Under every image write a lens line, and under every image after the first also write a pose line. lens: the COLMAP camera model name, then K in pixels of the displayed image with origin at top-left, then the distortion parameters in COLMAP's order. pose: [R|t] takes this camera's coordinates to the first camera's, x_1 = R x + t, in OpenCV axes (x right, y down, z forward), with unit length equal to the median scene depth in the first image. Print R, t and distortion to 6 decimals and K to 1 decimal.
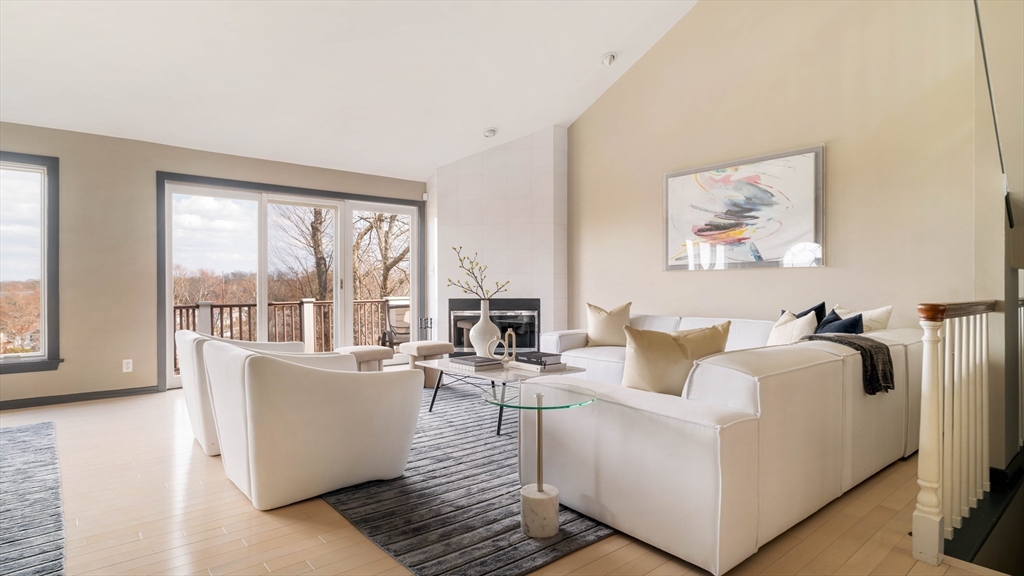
lens RADIAL K [[522.4, 0, 495.0], [0, 522.4, 289.9], [0, 0, 1]] dist [-0.004585, -0.000763]
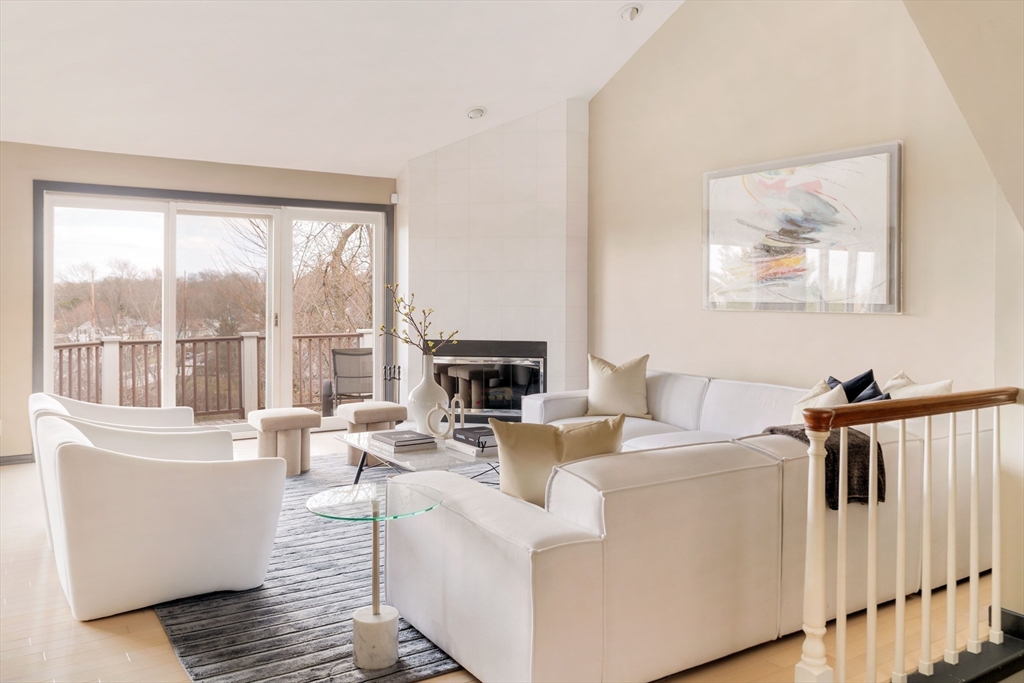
lens RADIAL K [[796.0, 0, 507.7], [0, 796.0, 294.2], [0, 0, 1]] dist [0.002933, -0.005419]
pose [[0.994479, 0.006524, -0.104732, 0.198503], [-0.006889, 0.999971, -0.003119, -0.060229], [0.104709, 0.003823, 0.994496, -0.121545]]
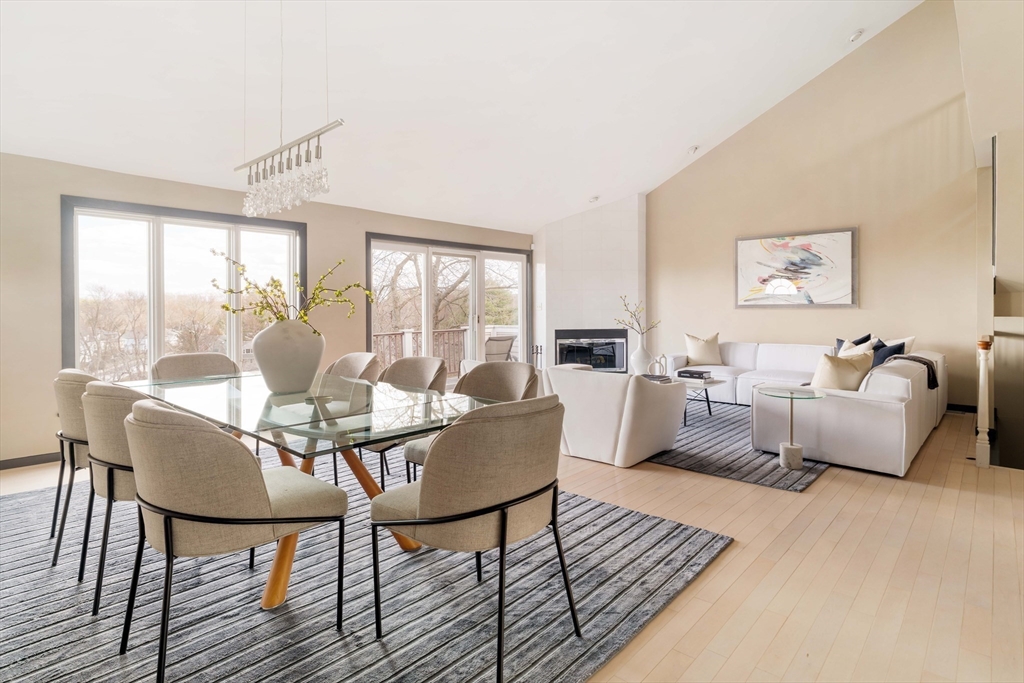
lens RADIAL K [[531.1, 0, 504.8], [0, 531.1, 309.7], [0, 0, 1]] dist [-0.001506, -0.000364]
pose [[0.988779, -0.005021, 0.149302, -0.544956], [0.005005, 0.999987, 0.000488, -0.044161], [-0.149303, 0.000265, 0.988792, -0.317346]]
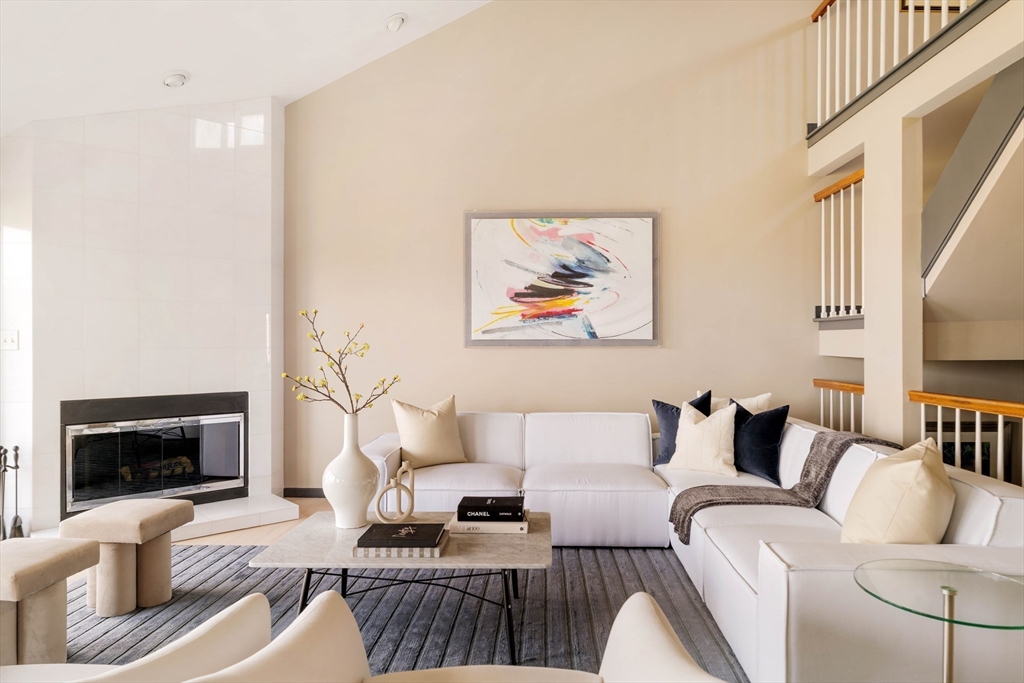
lens RADIAL K [[697.3, 0, 500.5], [0, 697.3, 343.5], [0, 0, 1]] dist [-0.003710, 0.000688]
pose [[0.655959, 0.000403, 0.754796, -0.419331], [0.003112, 0.999990, -0.003238, -0.044558], [-0.754790, 0.004473, 0.655951, 0.391319]]
